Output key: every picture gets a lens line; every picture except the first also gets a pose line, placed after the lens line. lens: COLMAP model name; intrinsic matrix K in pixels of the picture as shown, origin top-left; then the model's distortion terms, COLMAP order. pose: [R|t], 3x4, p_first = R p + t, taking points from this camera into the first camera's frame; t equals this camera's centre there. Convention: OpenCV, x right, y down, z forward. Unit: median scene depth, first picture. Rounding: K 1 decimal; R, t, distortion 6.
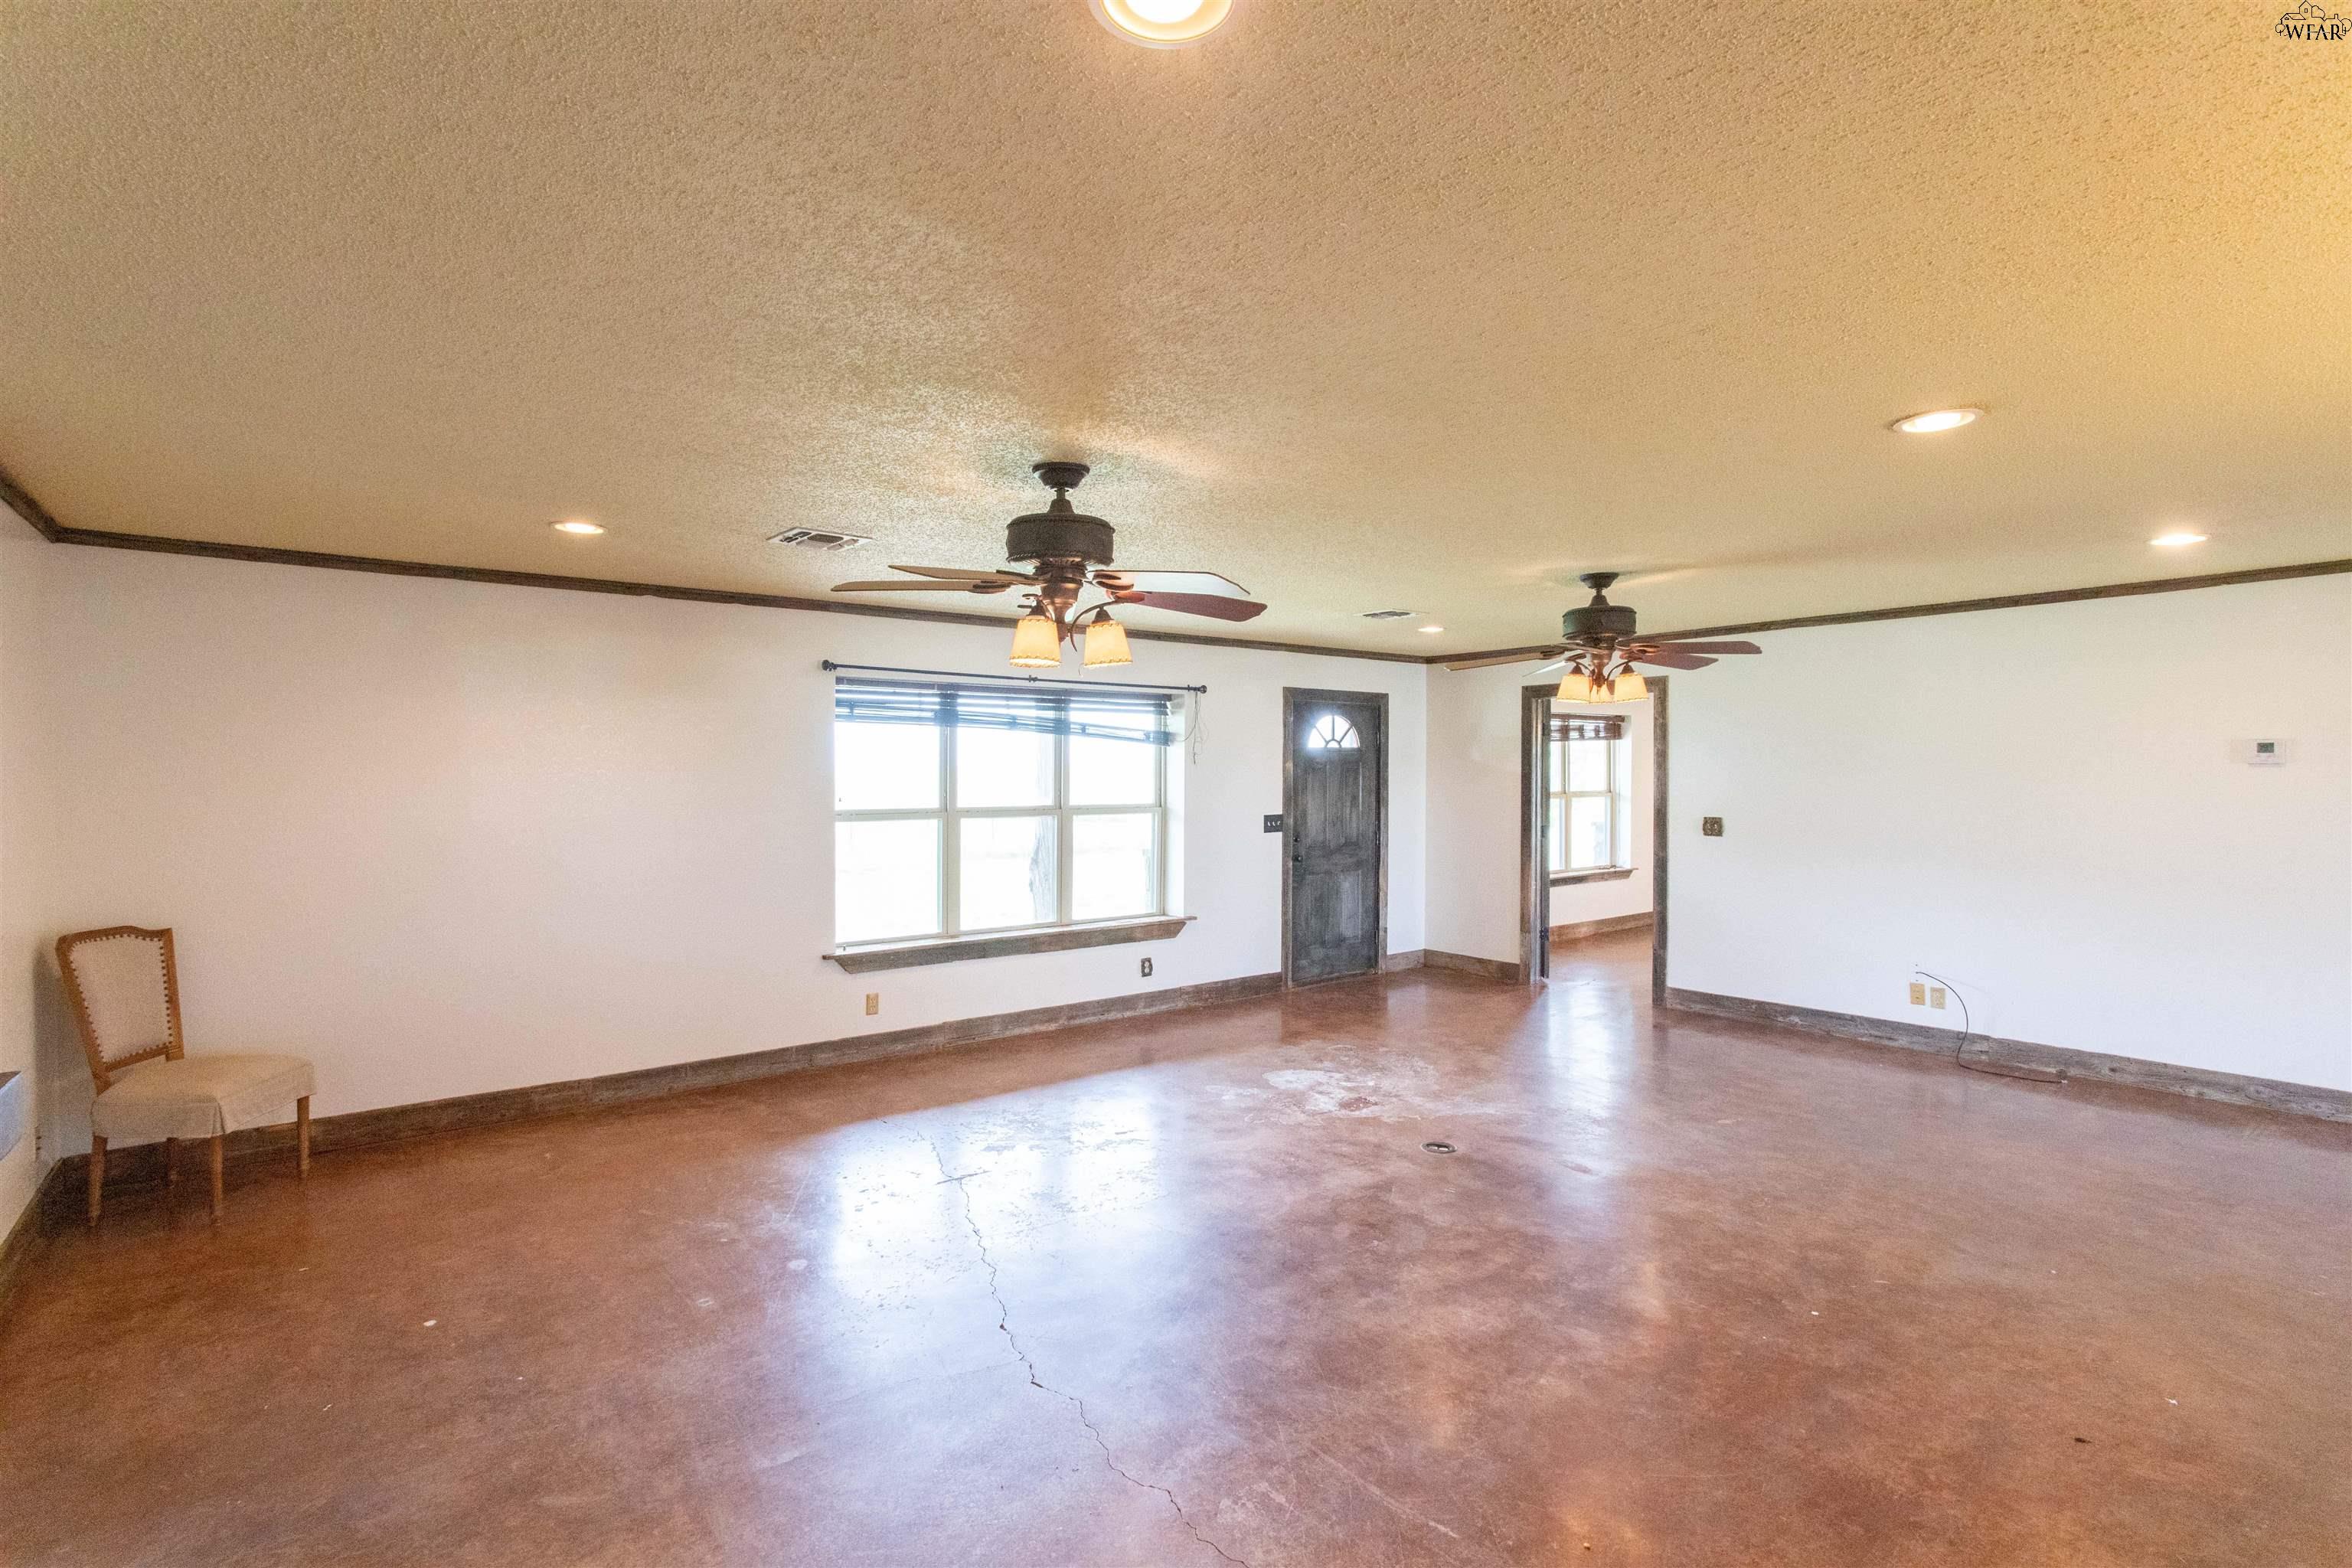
lens RADIAL K [[1113.2, 0, 1180.9], [0, 1113.2, 794.0], [0, 0, 1]] dist [0.004298, 0.001137]
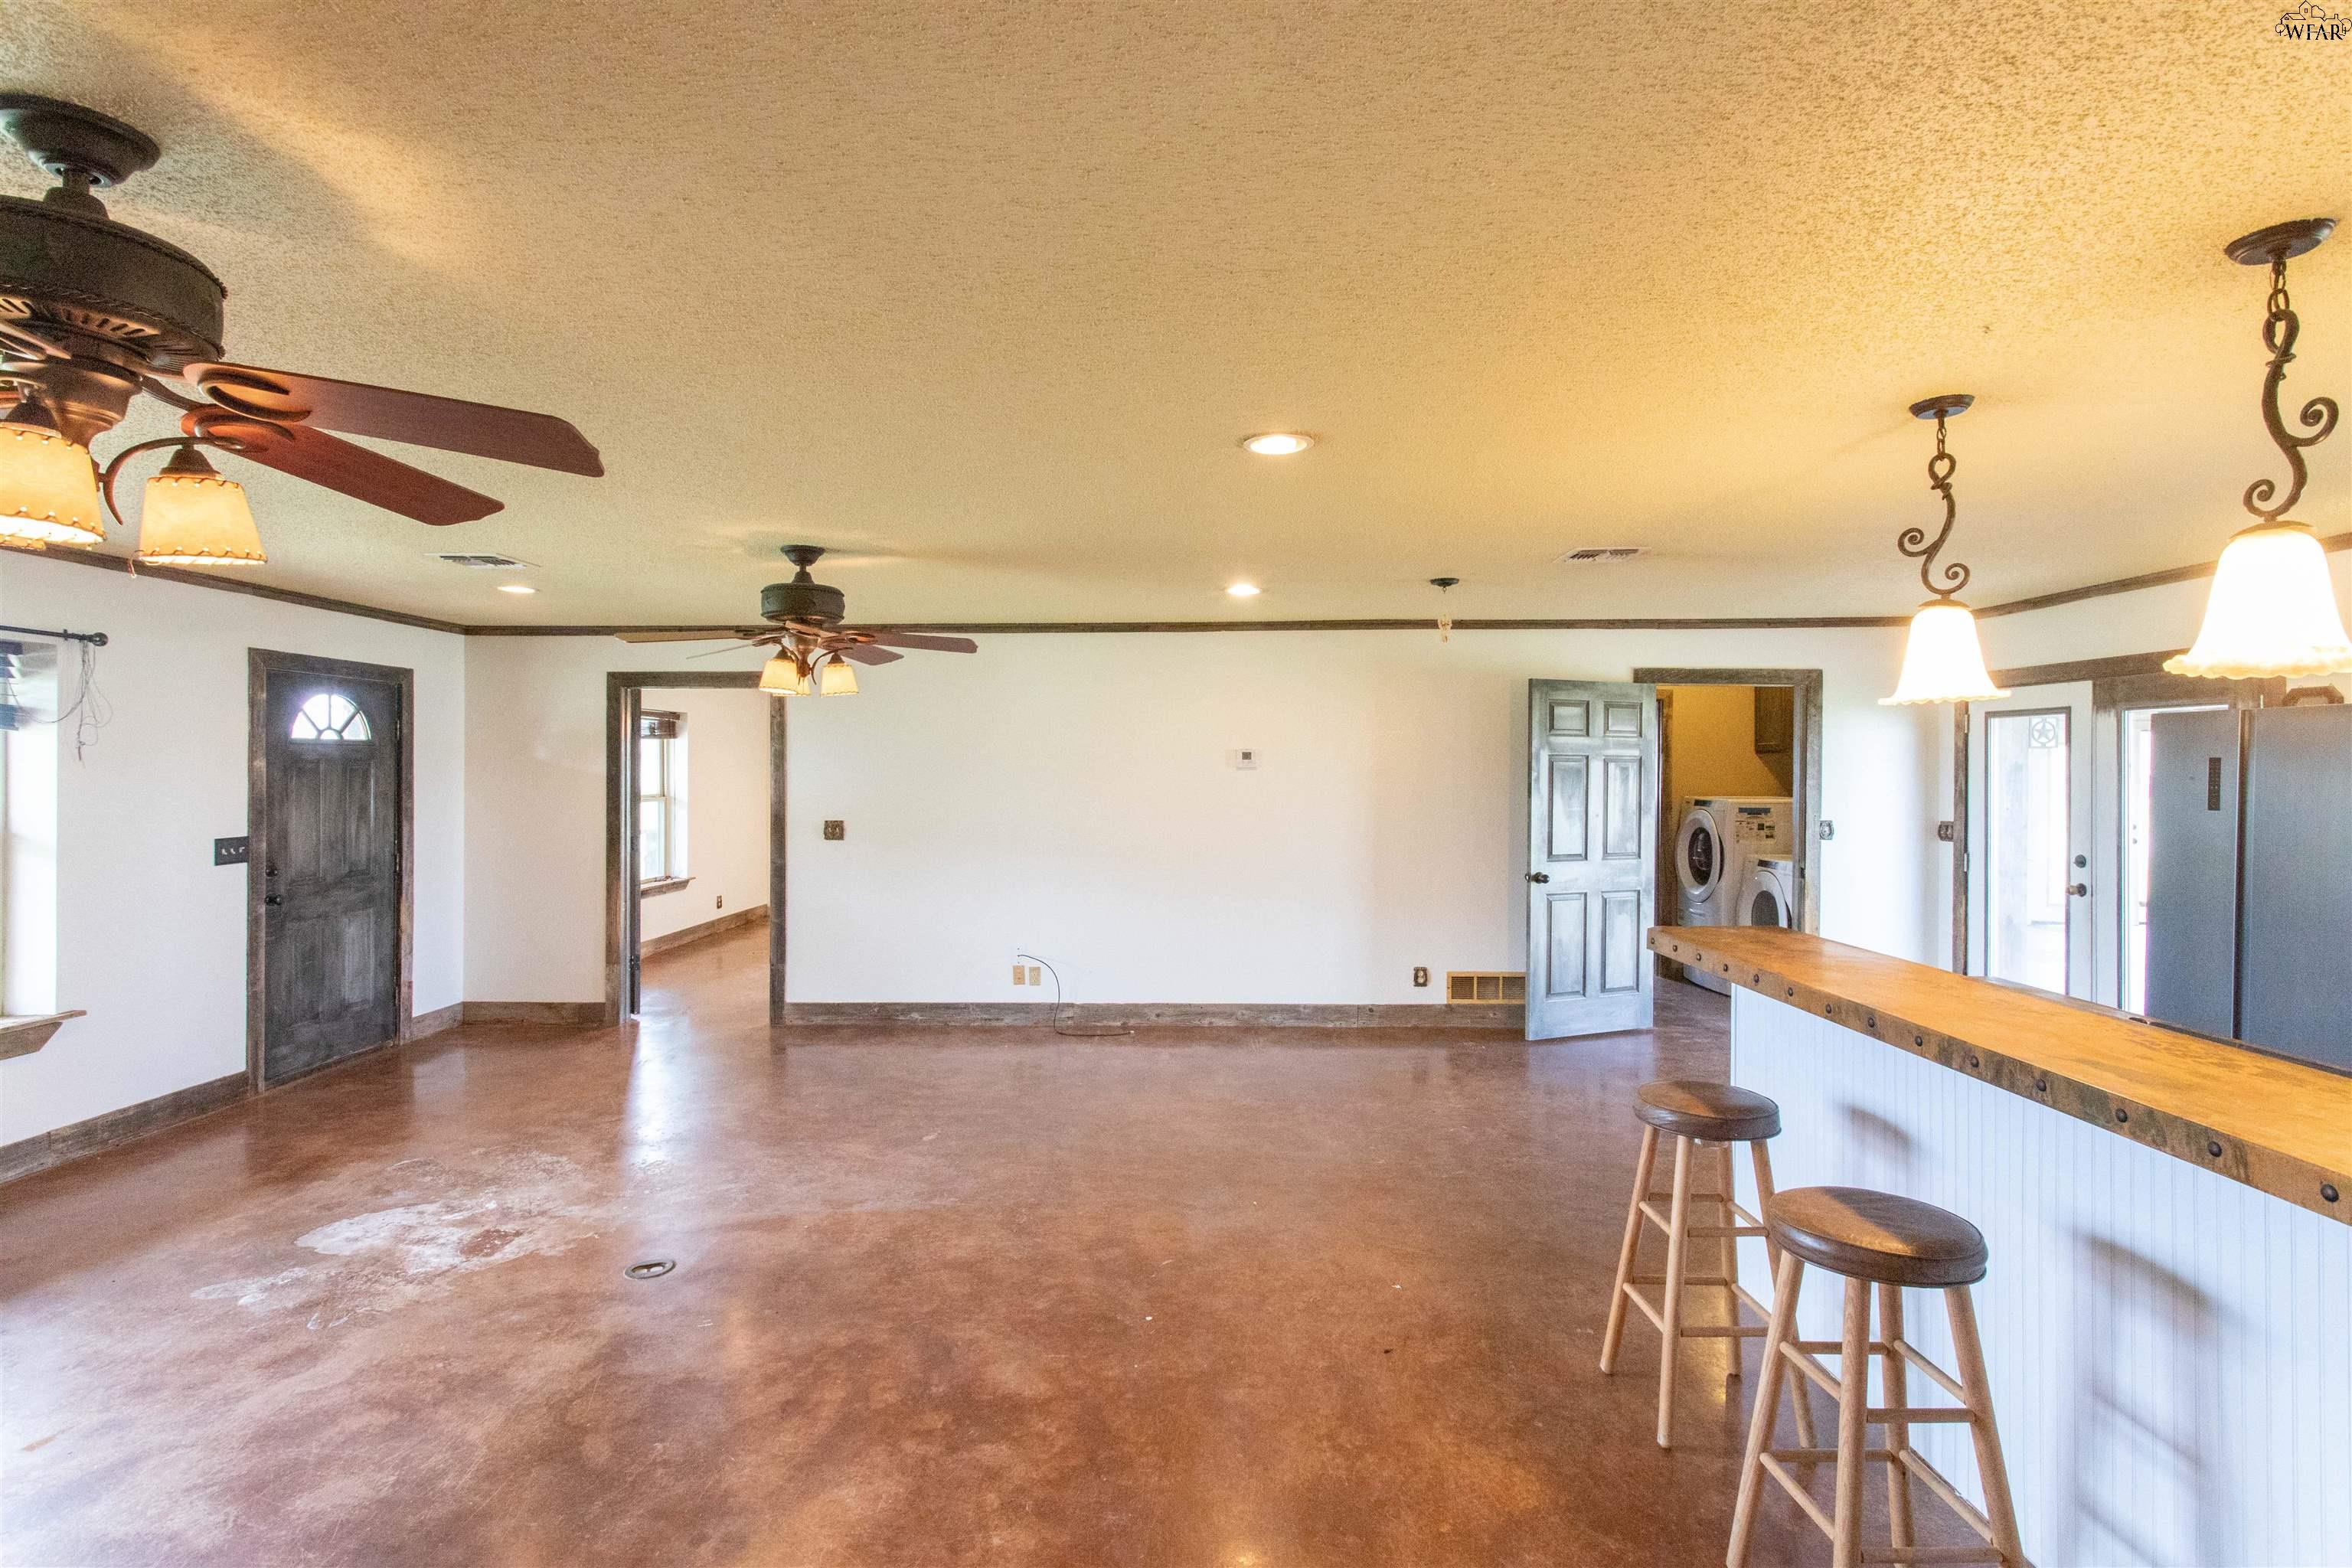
lens RADIAL K [[1113.2, 0, 1158.2], [0, 1113.2, 787.1], [0, 0, 1]] dist [0.004298, 0.001137]
pose [[0.640292, -0.008762, 0.768082, -0.109192], [0.015215, 0.999883, -0.001277, -0.003615], [-0.767981, 0.012504, 0.640350, 0.209989]]
